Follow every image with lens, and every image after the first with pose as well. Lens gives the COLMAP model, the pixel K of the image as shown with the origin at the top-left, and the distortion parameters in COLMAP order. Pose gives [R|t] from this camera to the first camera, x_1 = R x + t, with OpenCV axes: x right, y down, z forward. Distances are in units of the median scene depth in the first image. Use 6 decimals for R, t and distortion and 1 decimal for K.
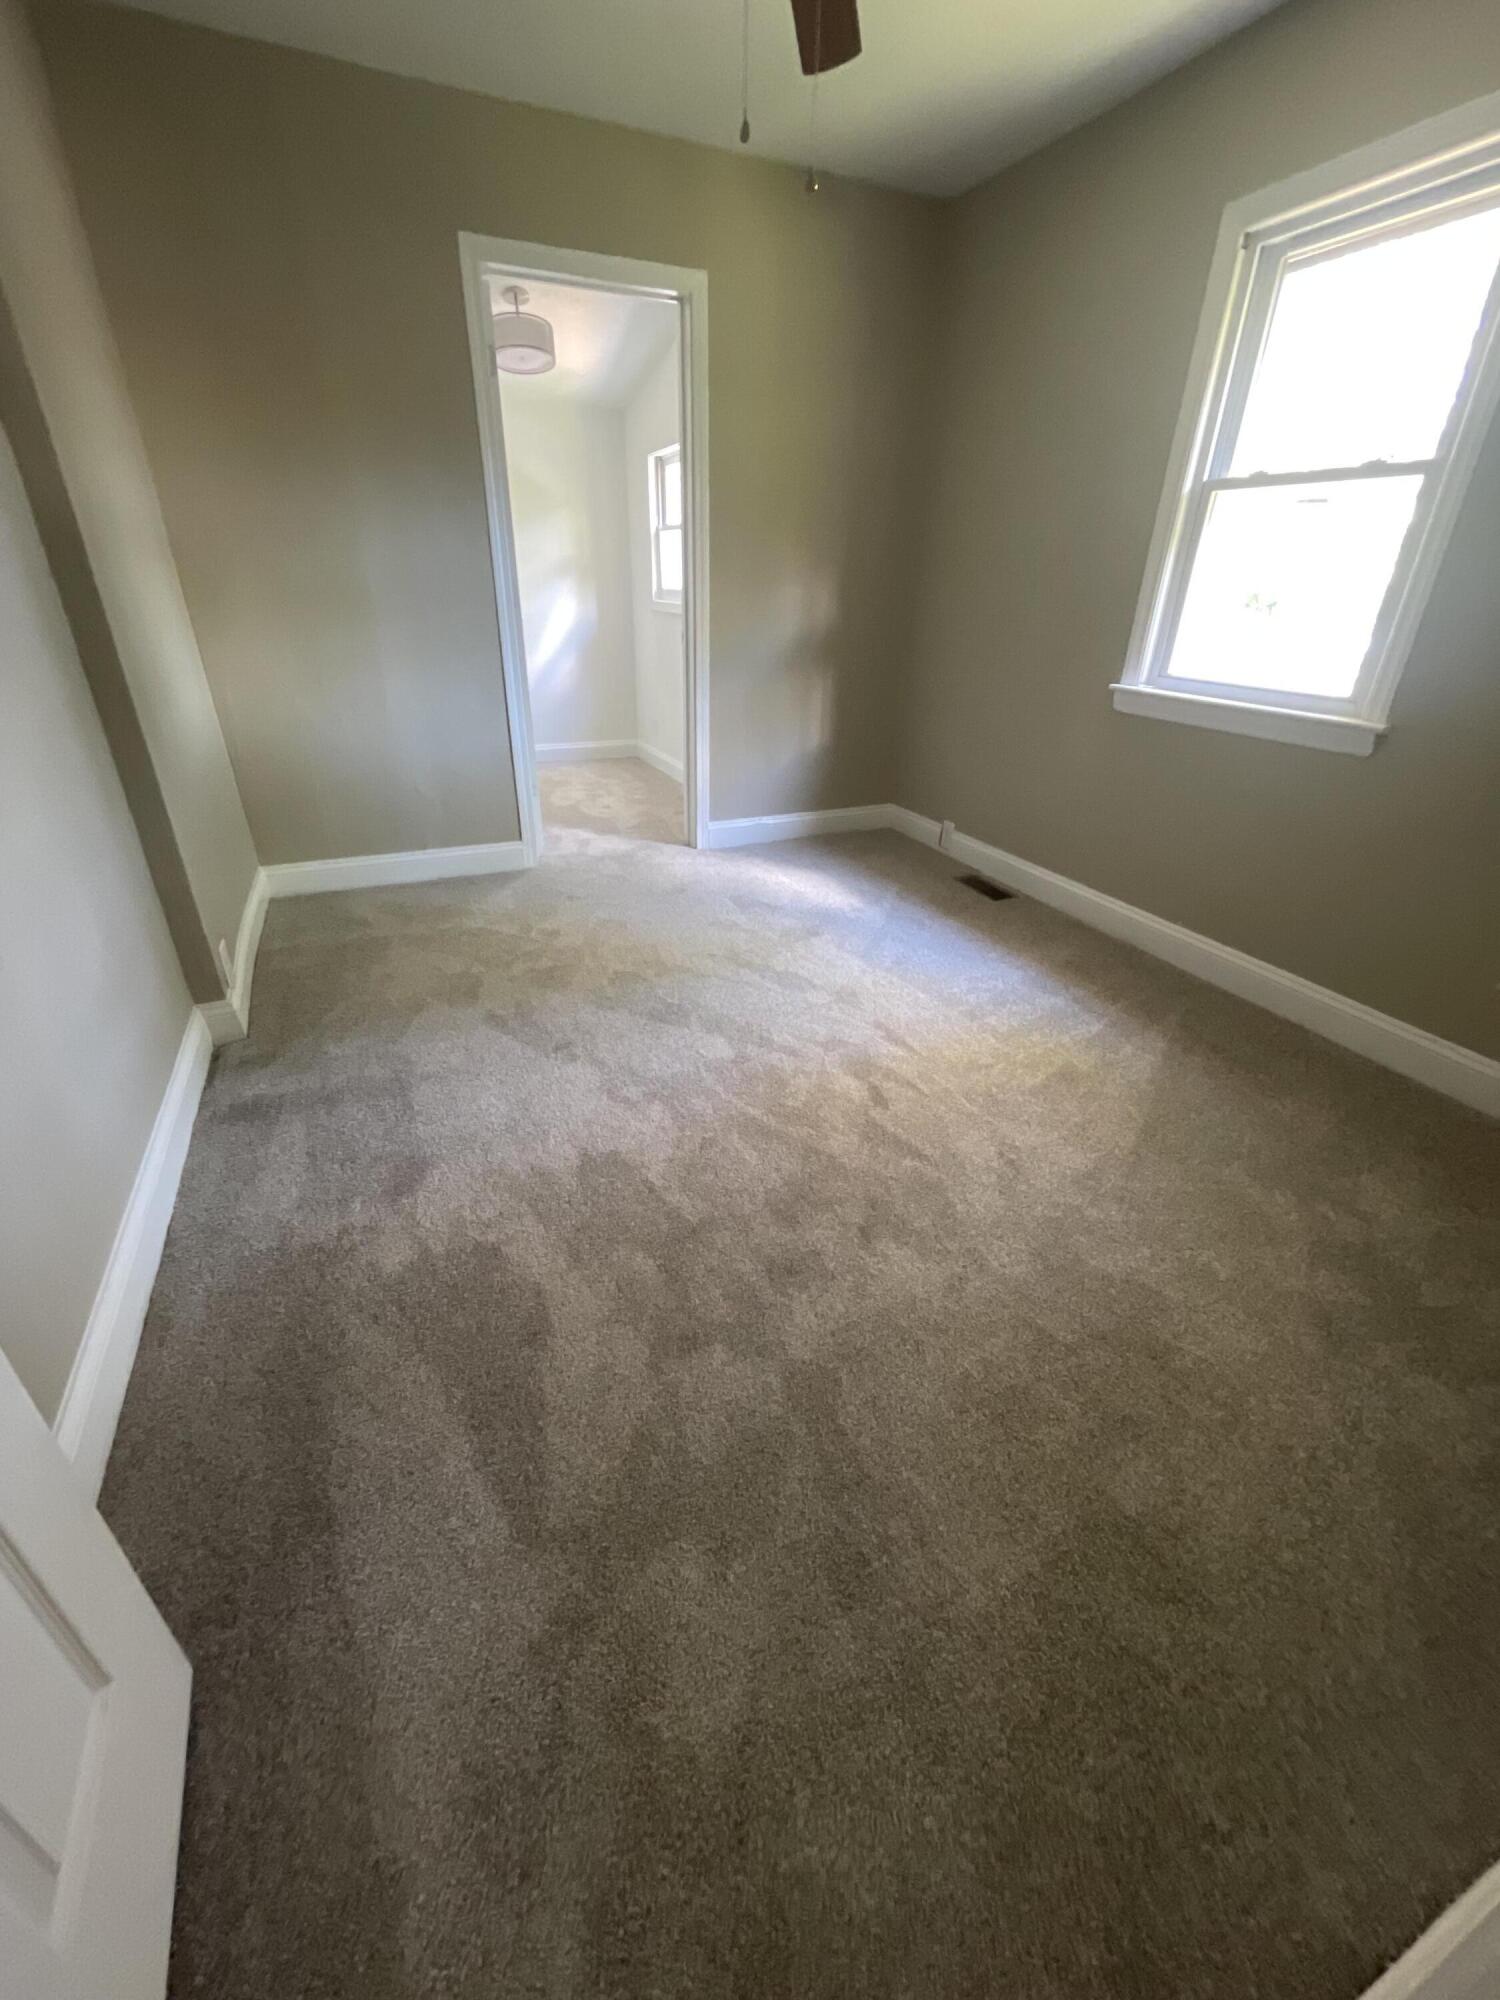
lens RADIAL K [[818.1, 0, 745.4], [0, 818.1, 1002.4], [0, 0, 1]] dist [-0.003137, 0.000323]
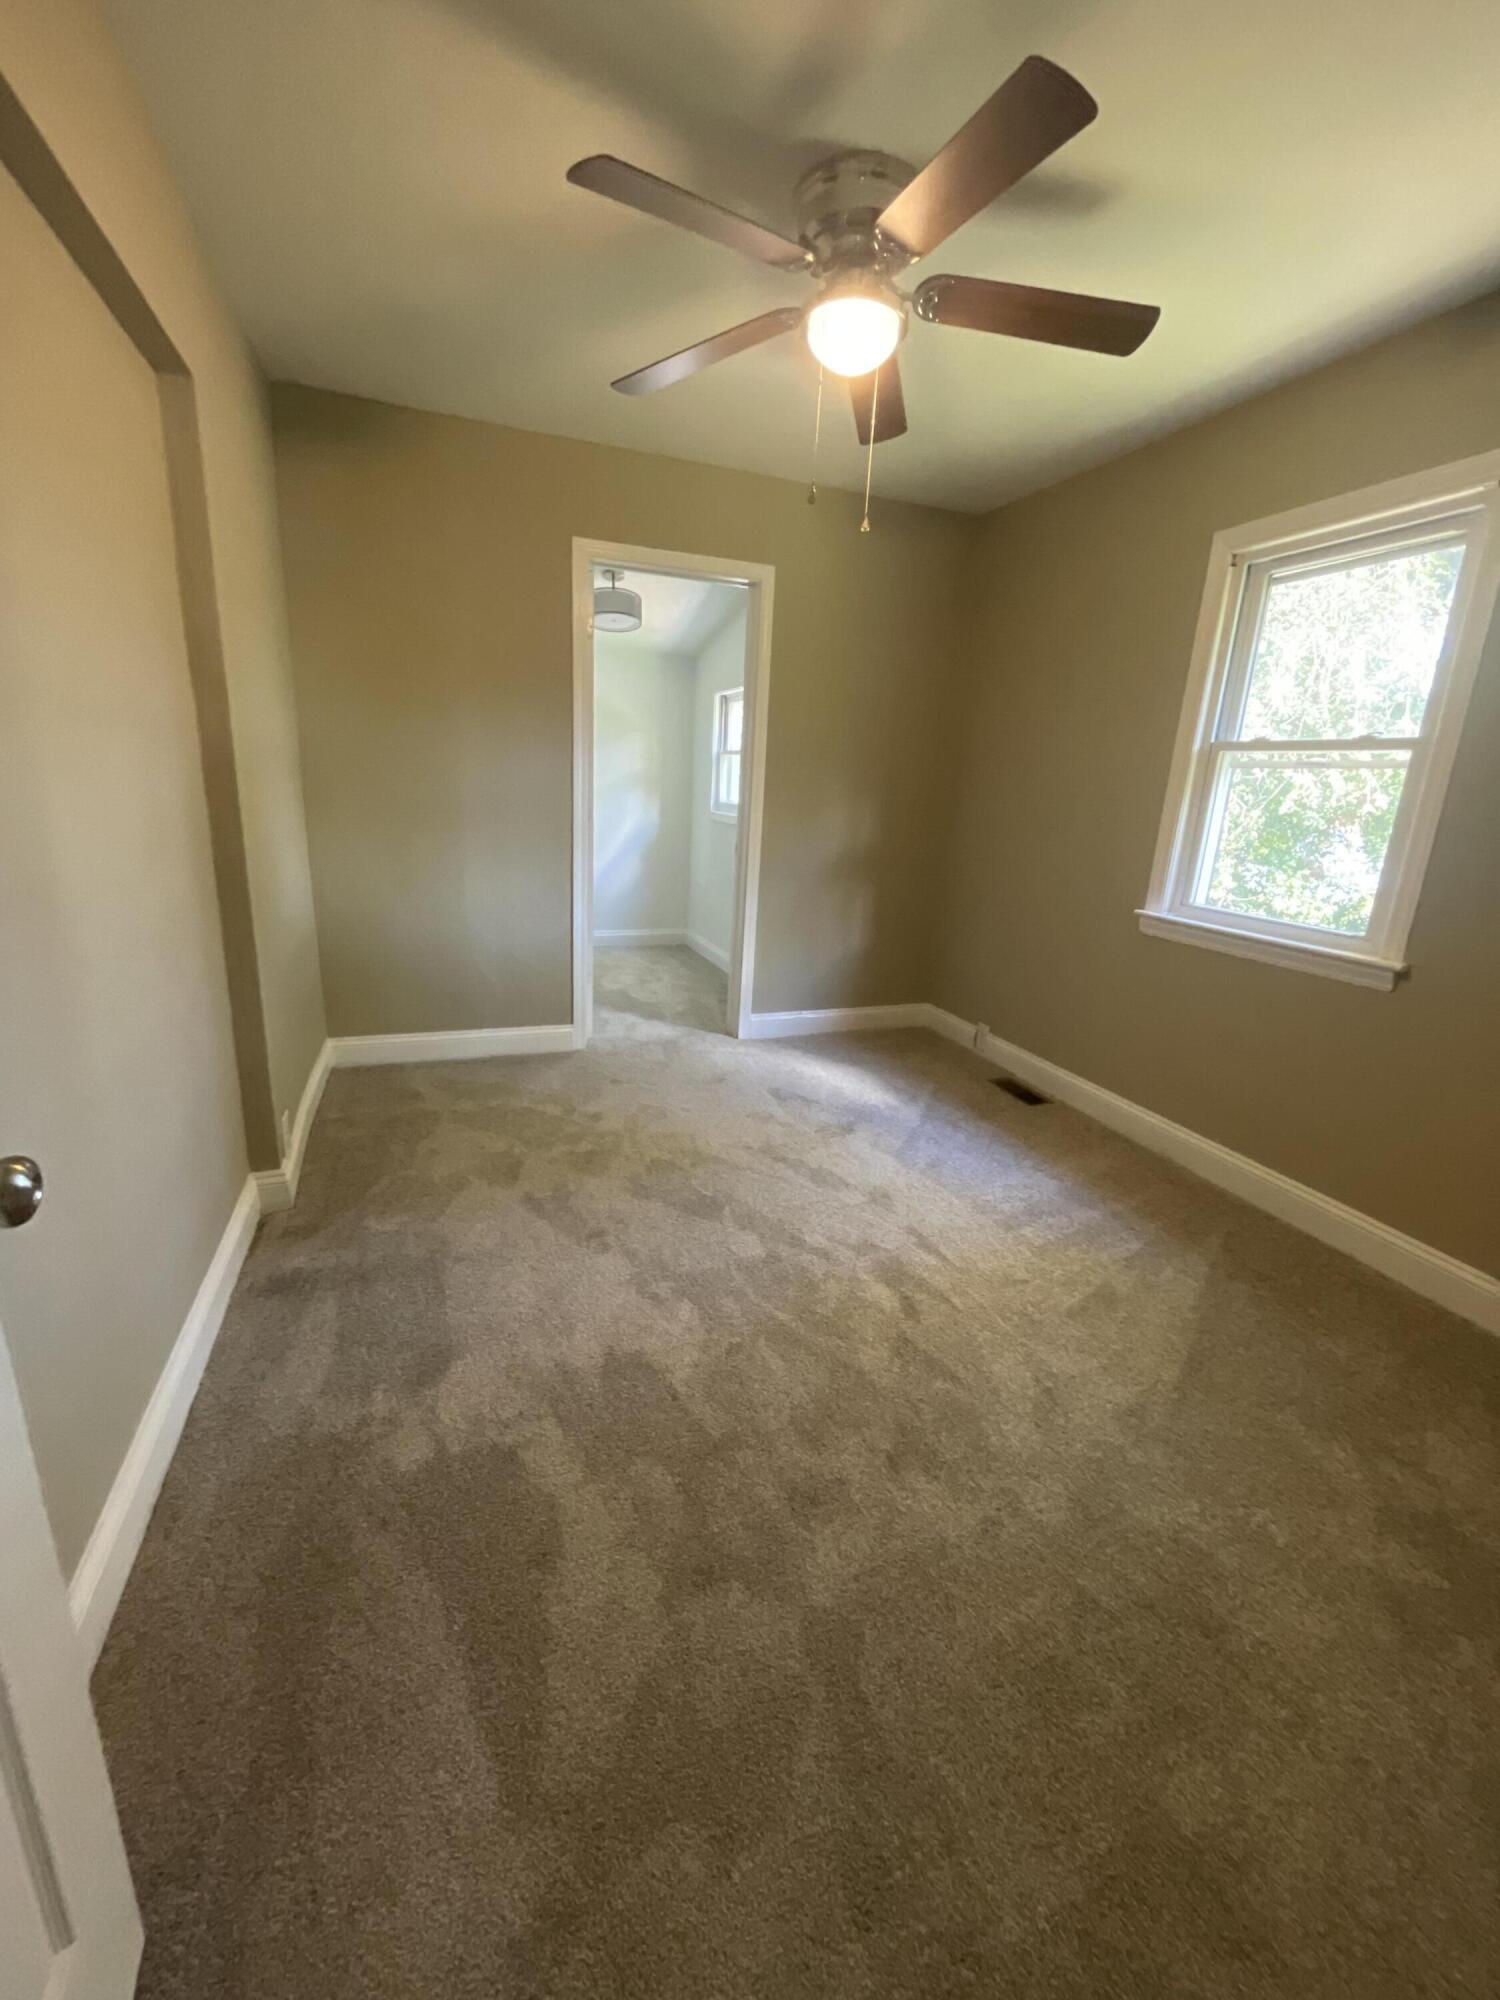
lens RADIAL K [[818.1, 0, 746.3], [0, 818.1, 1002.1], [0, 0, 1]] dist [-0.003137, 0.000323]
pose [[0.997827, 0.045649, -0.047505, -0.004759], [-0.054789, 0.975401, -0.213519, -0.029474], [0.036590, 0.215658, 0.975783, -0.056136]]
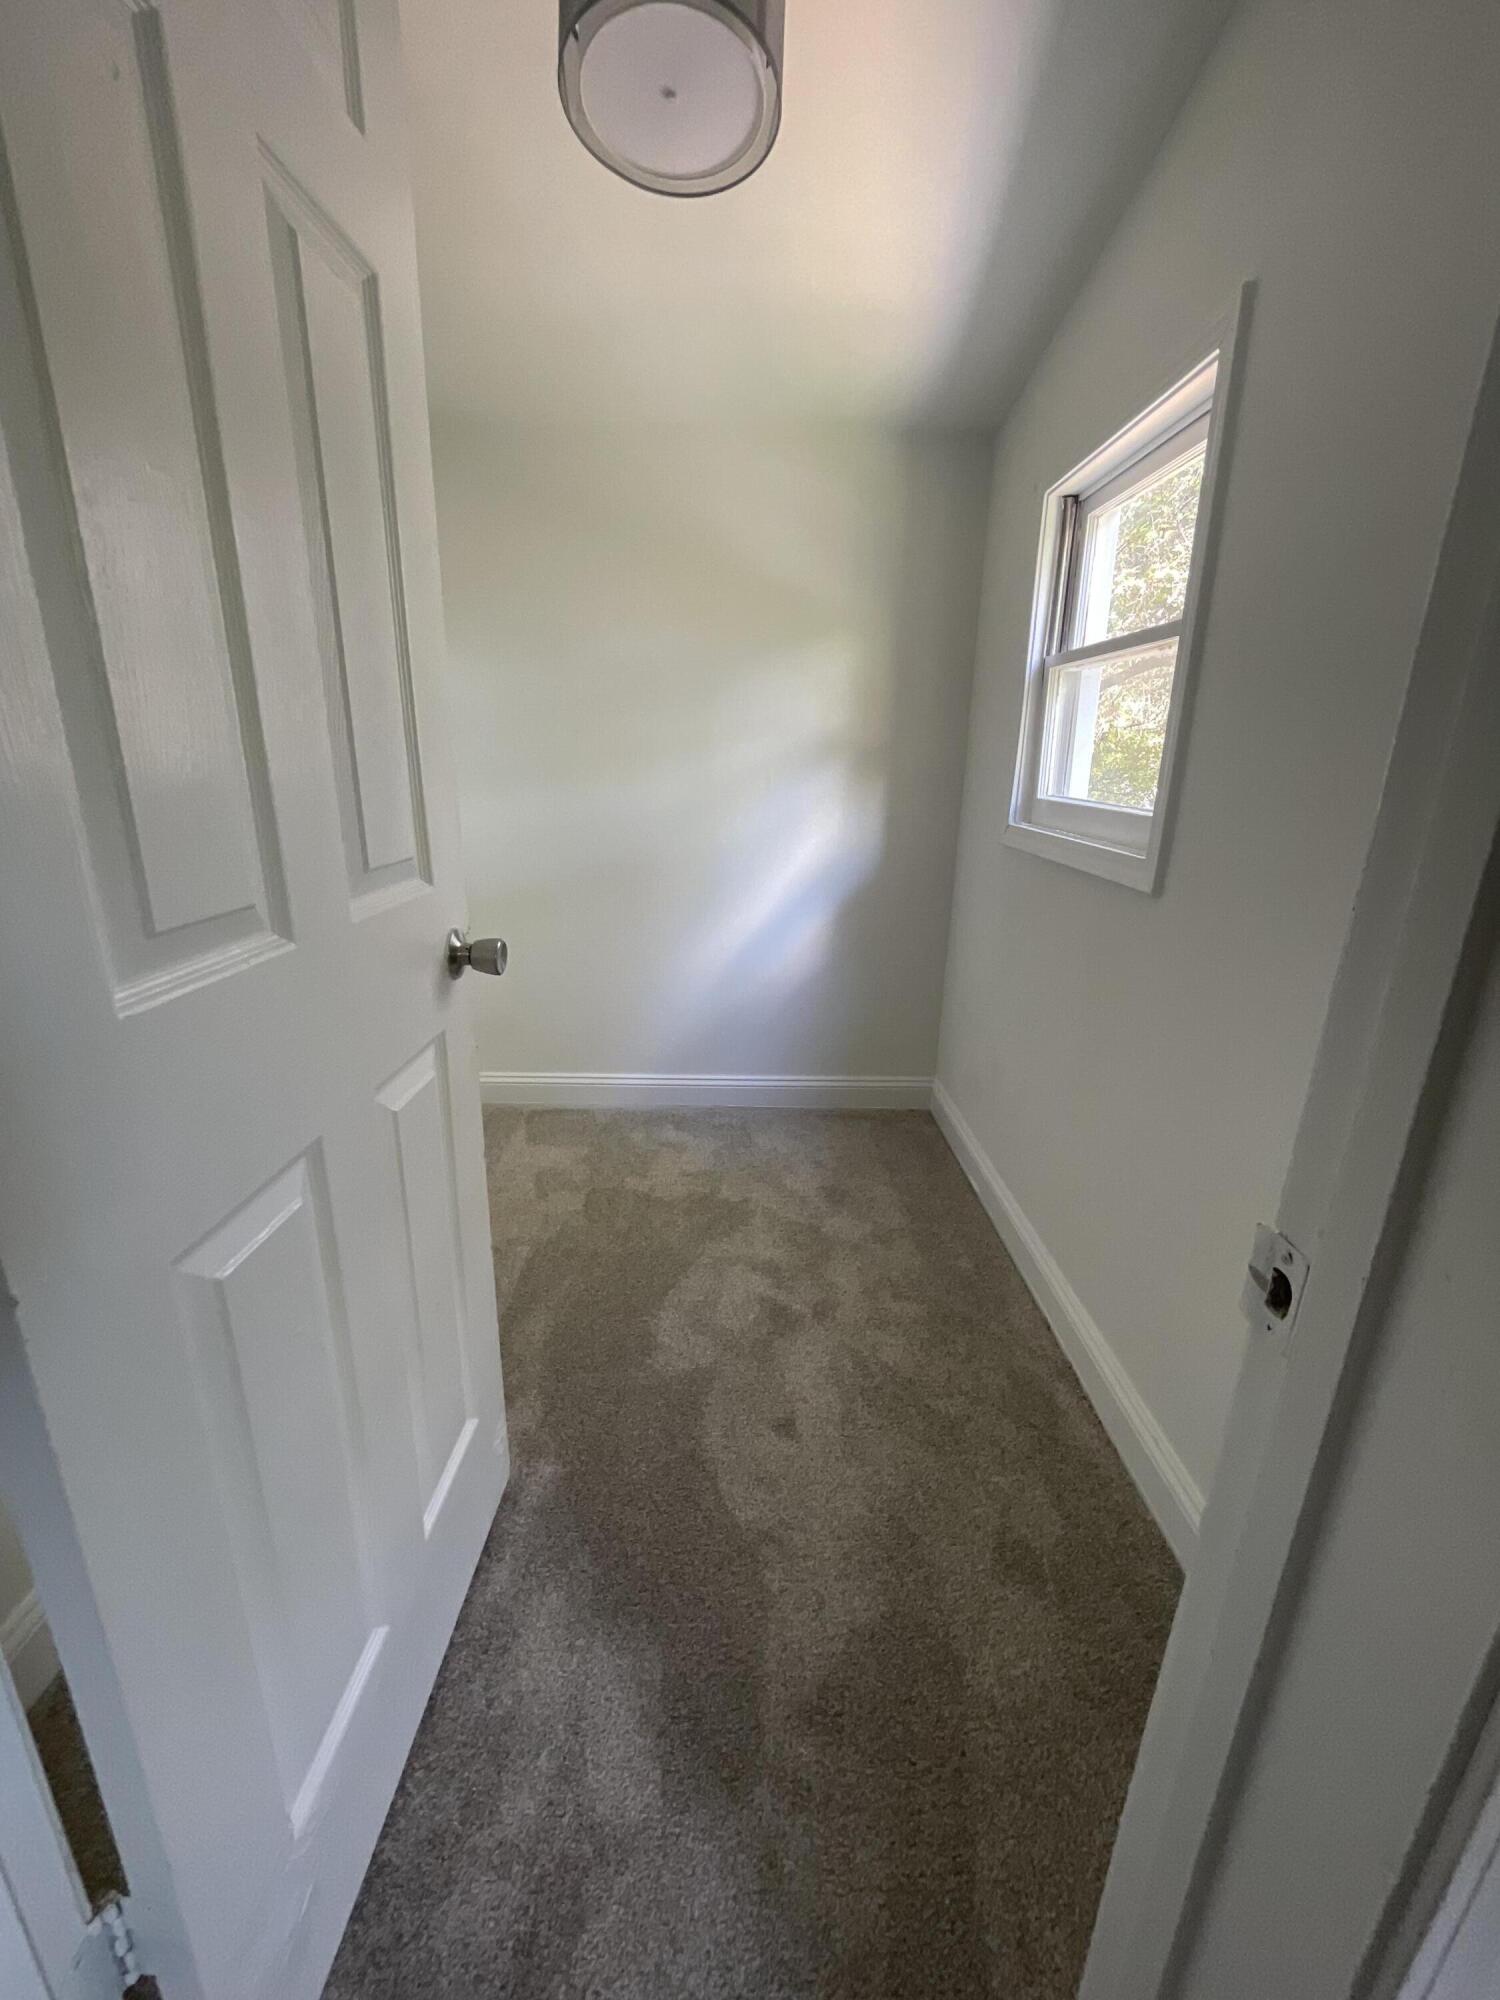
lens RADIAL K [[818.1, 0, 751.6], [0, 818.1, 1009.1], [0, 0, 1]] dist [-0.003137, 0.000323]
pose [[0.929620, 0.113273, -0.350679, -0.281873], [-0.177624, 0.971483, -0.157068, -1.124012], [0.322887, 0.208302, 0.923230, 2.150756]]
